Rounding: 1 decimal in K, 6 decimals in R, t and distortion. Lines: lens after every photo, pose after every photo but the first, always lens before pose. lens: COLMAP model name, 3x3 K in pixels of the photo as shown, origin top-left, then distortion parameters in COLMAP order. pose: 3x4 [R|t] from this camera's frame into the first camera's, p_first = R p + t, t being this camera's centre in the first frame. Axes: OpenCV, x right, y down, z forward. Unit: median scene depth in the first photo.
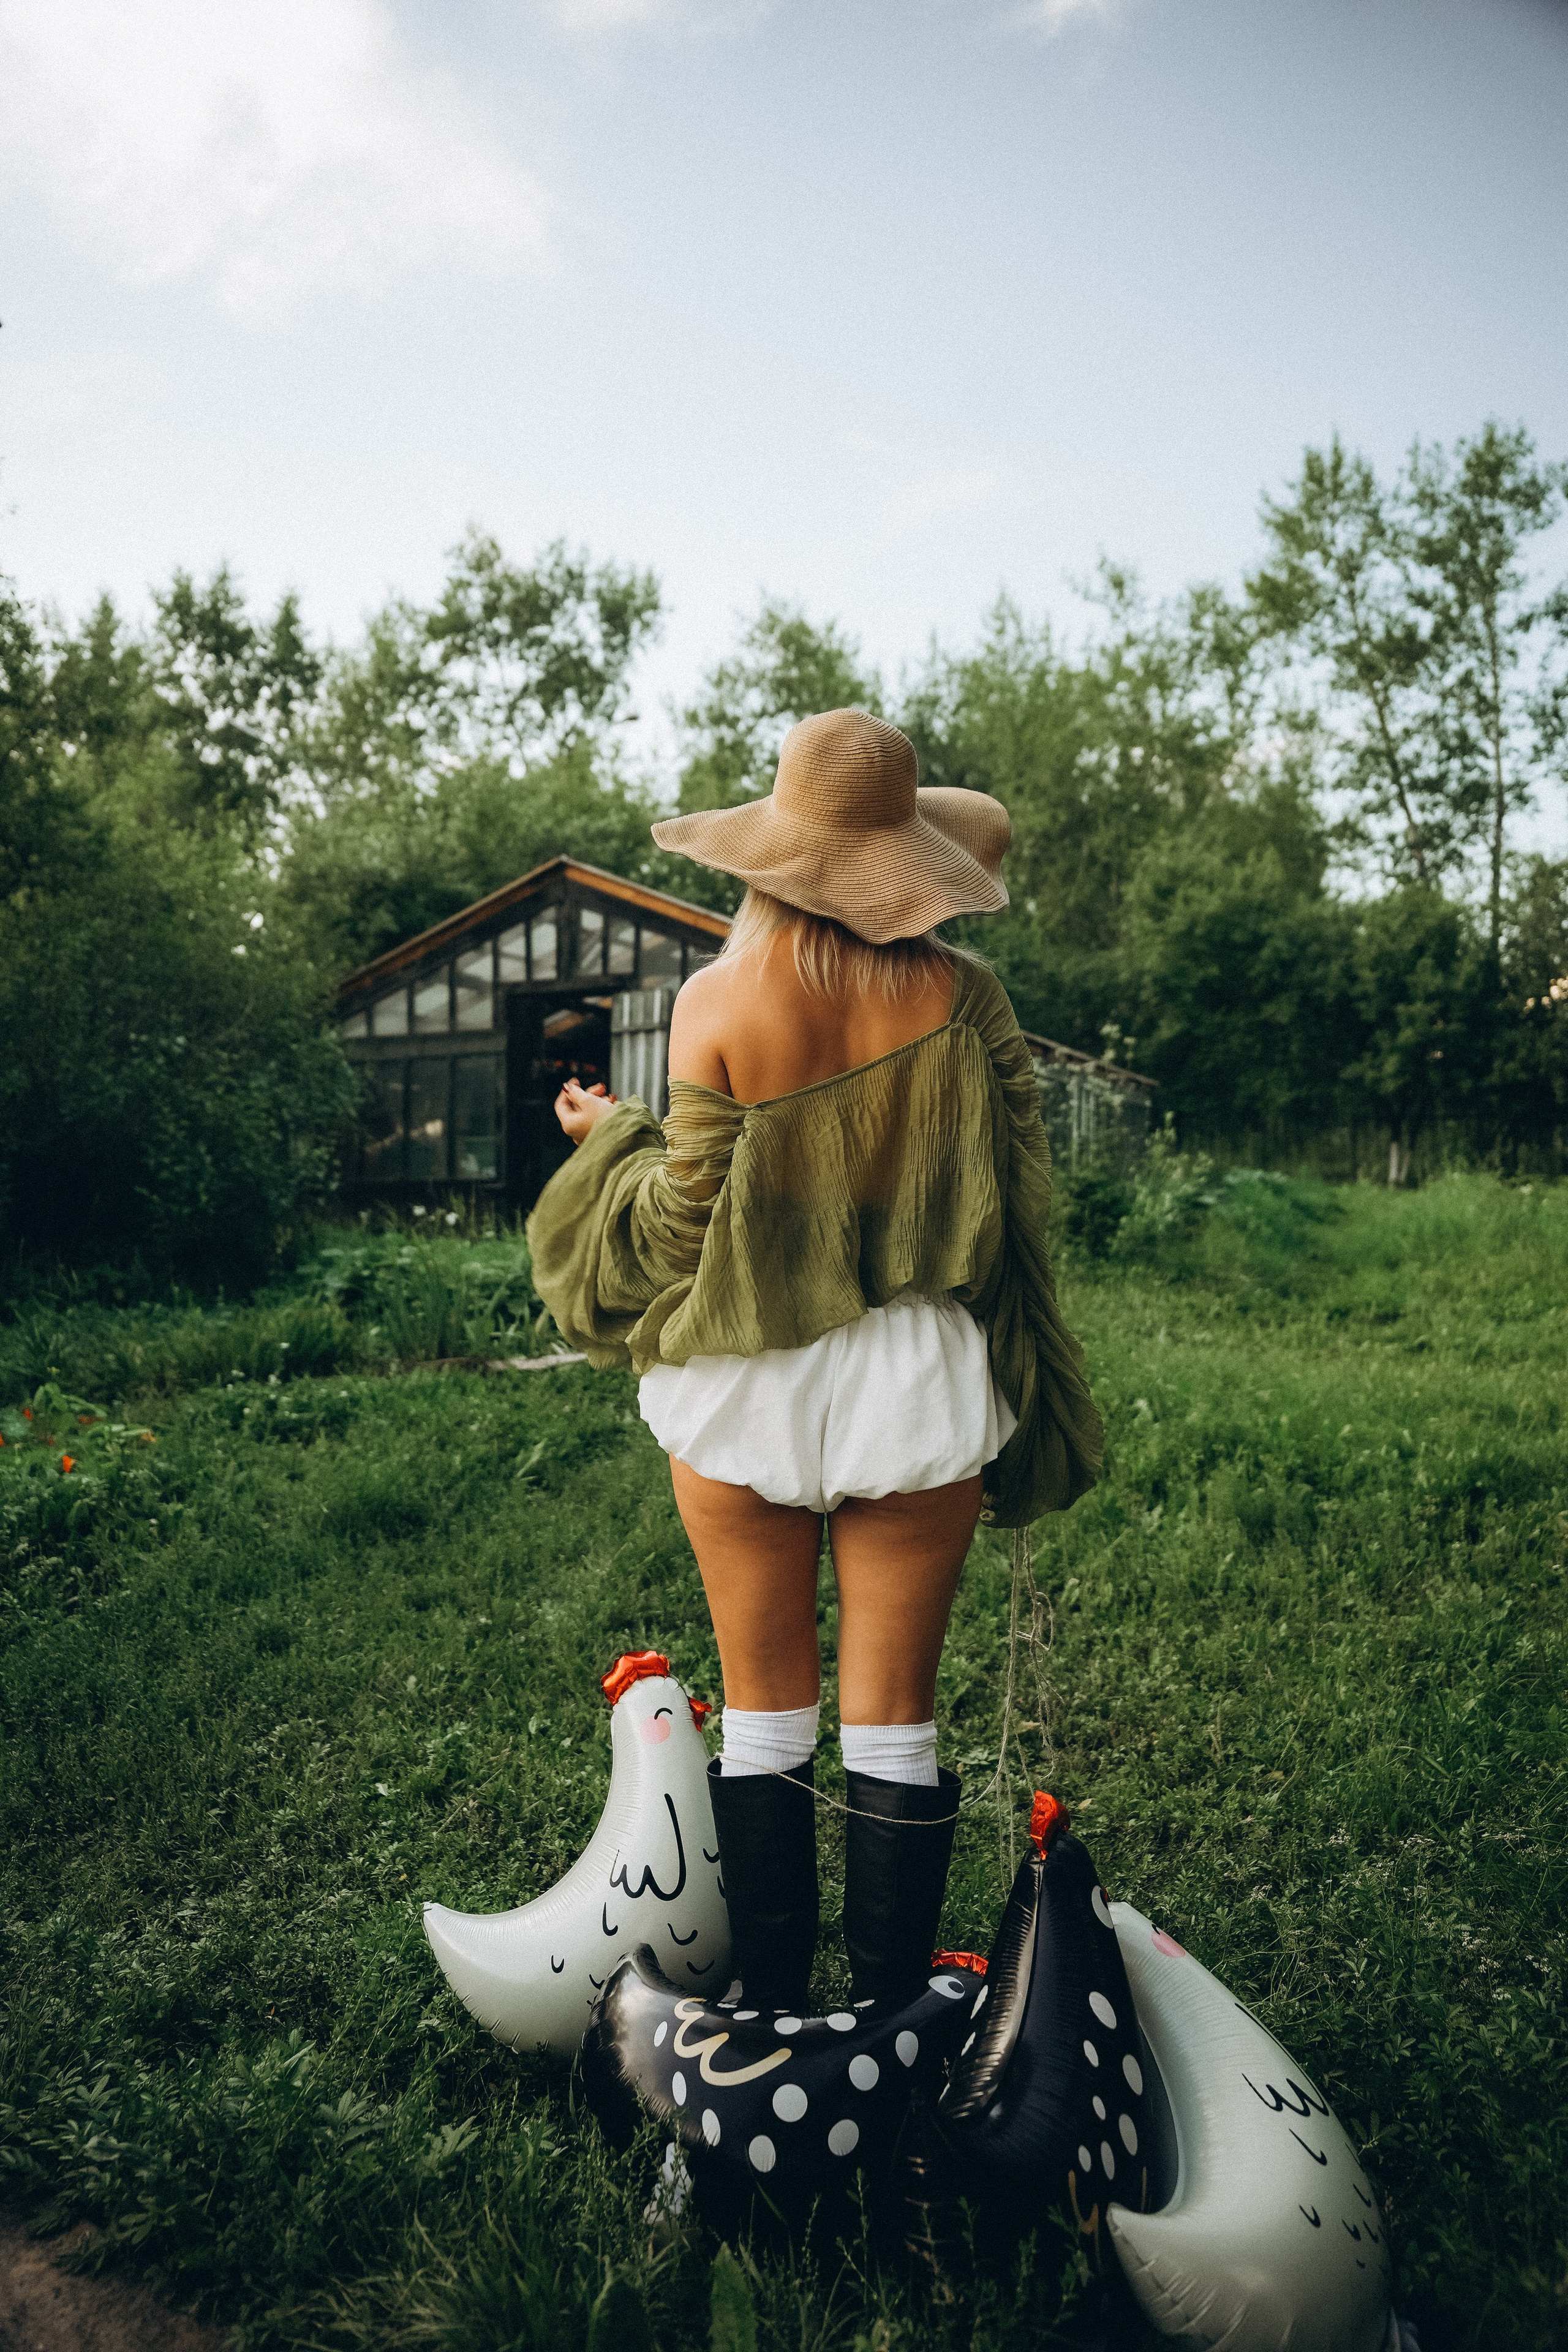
lens RADIAL K [[1676.2, 0, 783.6], [0, 1676.2, 1175.2], [0, 0, 1]] dist [-0.131966, 0.101642]
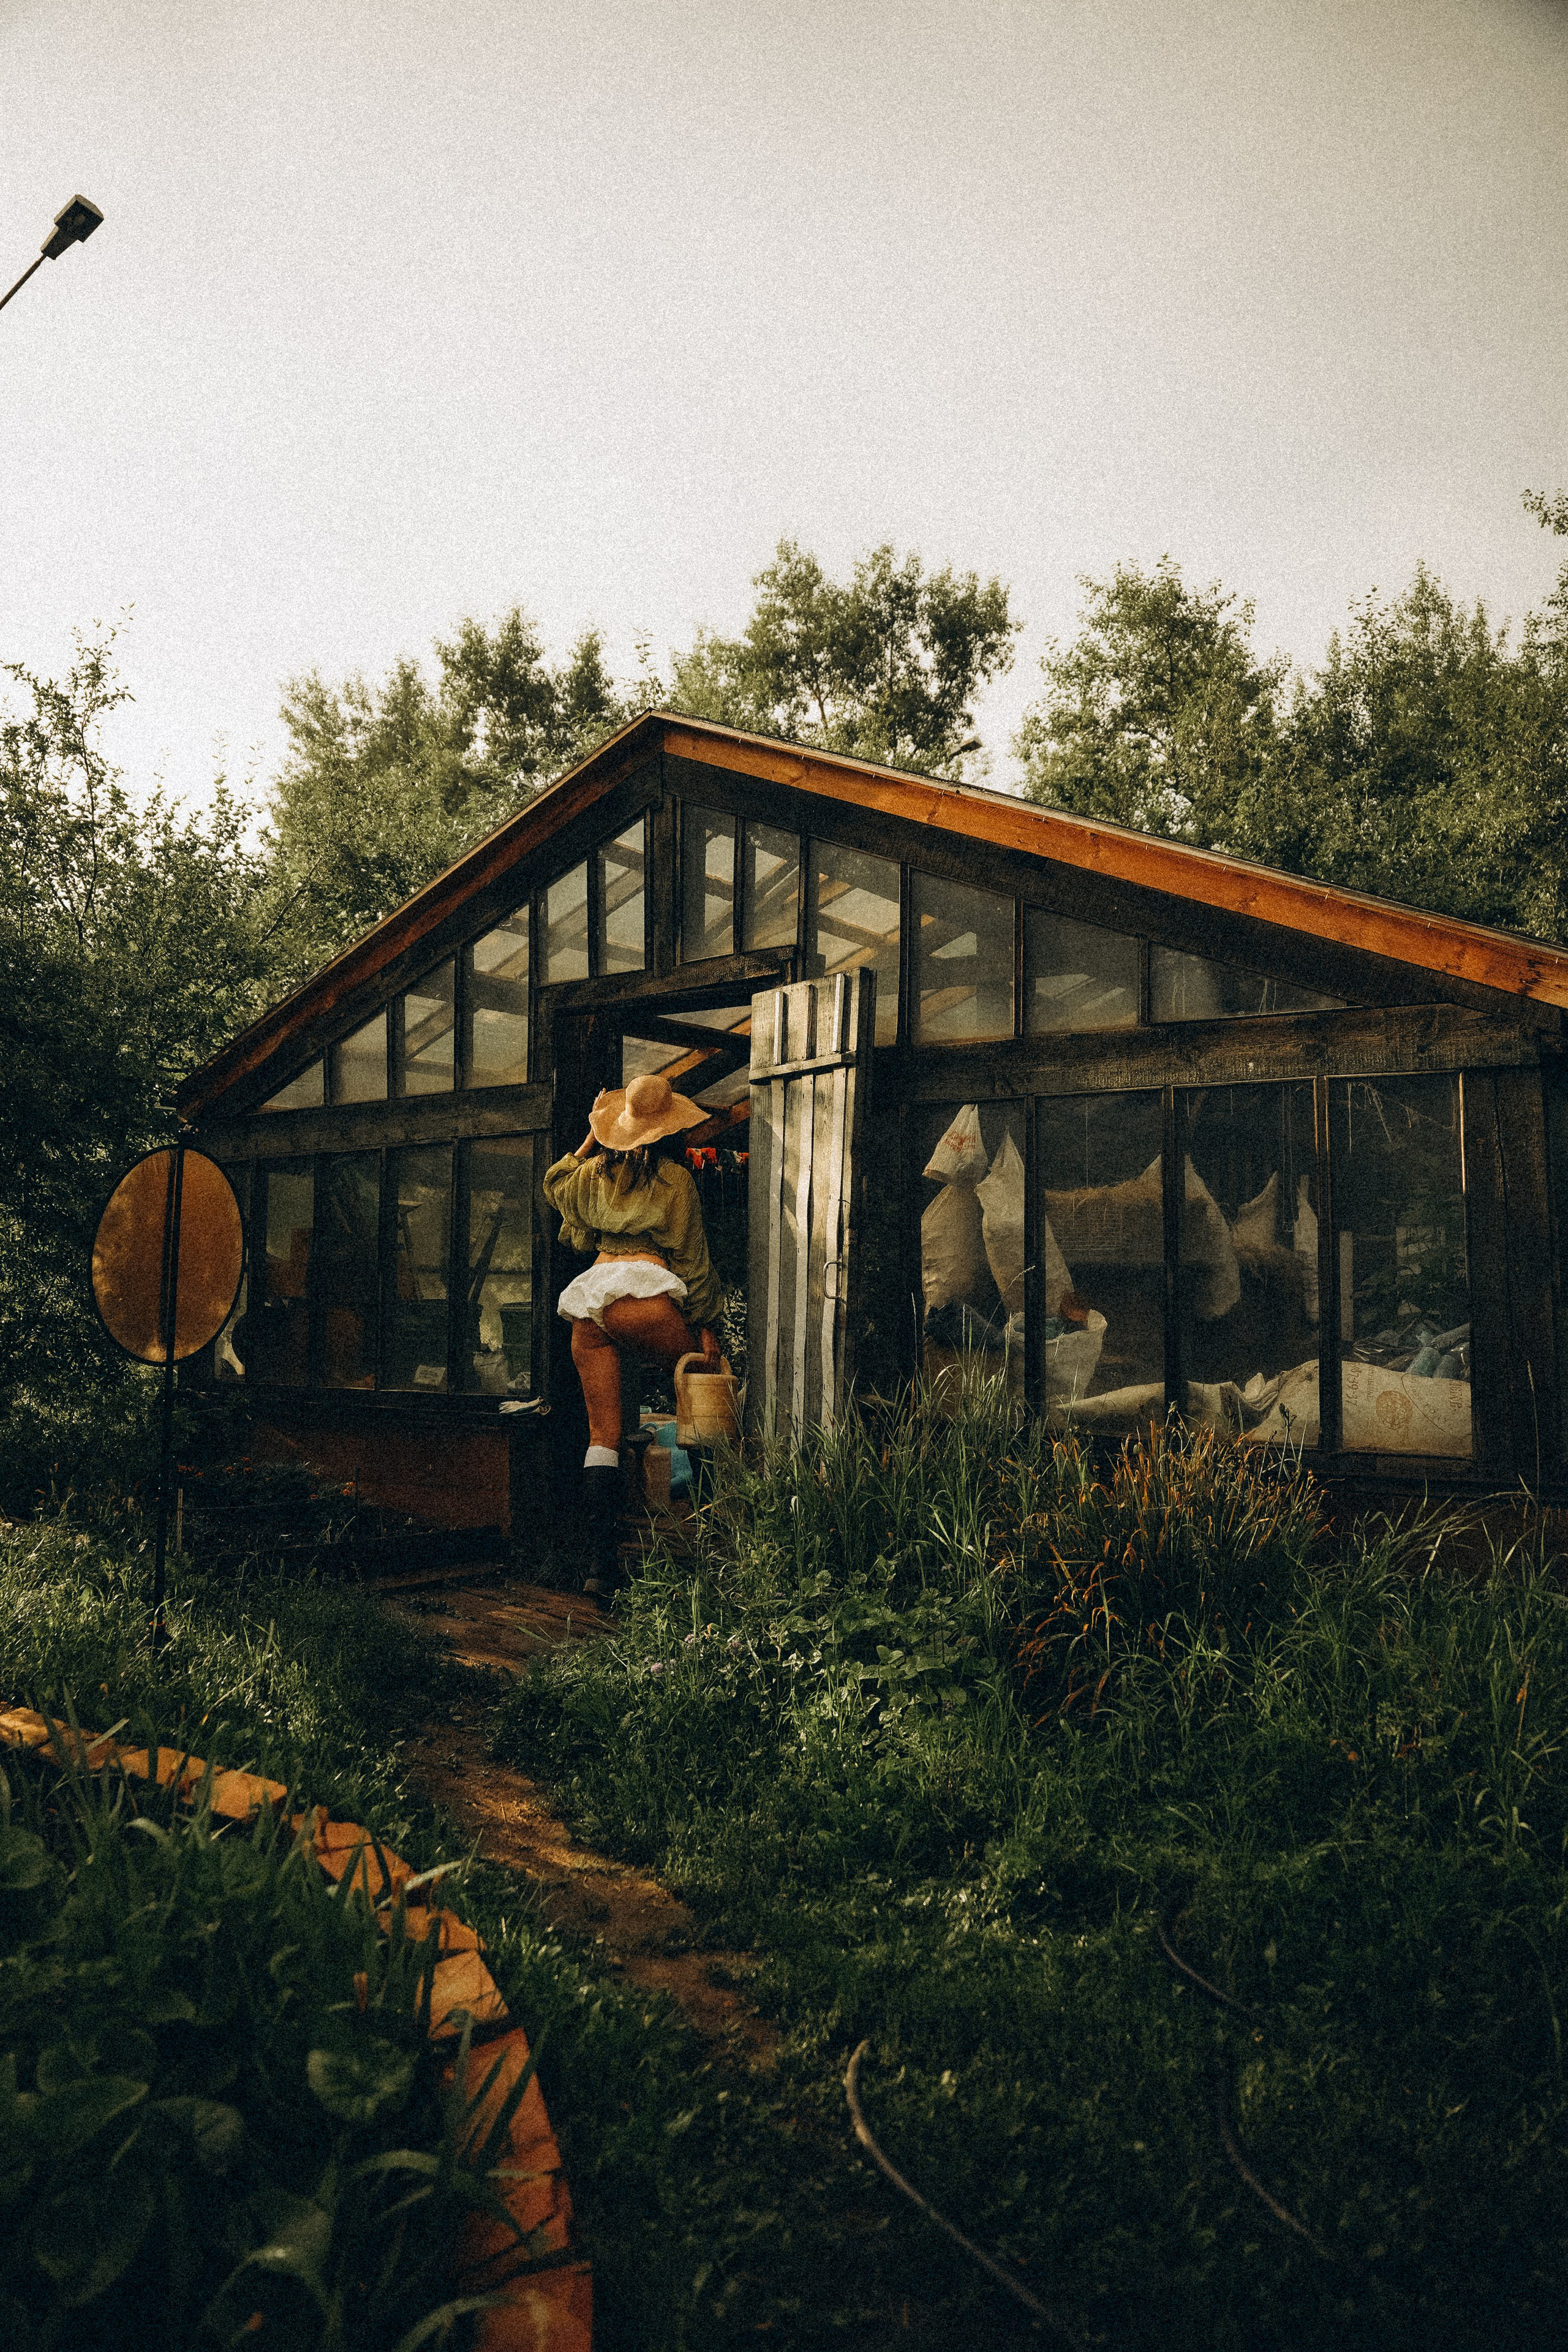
lens RADIAL K [[1676.2, 0, 796.8], [0, 1676.2, 1185.7], [0, 0, 1]] dist [-0.131966, 0.101642]
pose [[0.975997, -0.011375, -0.217487, 0.001795], [-0.000661, 0.998476, -0.055189, -0.009537], [0.217783, 0.054008, 0.974502, 0.169278]]
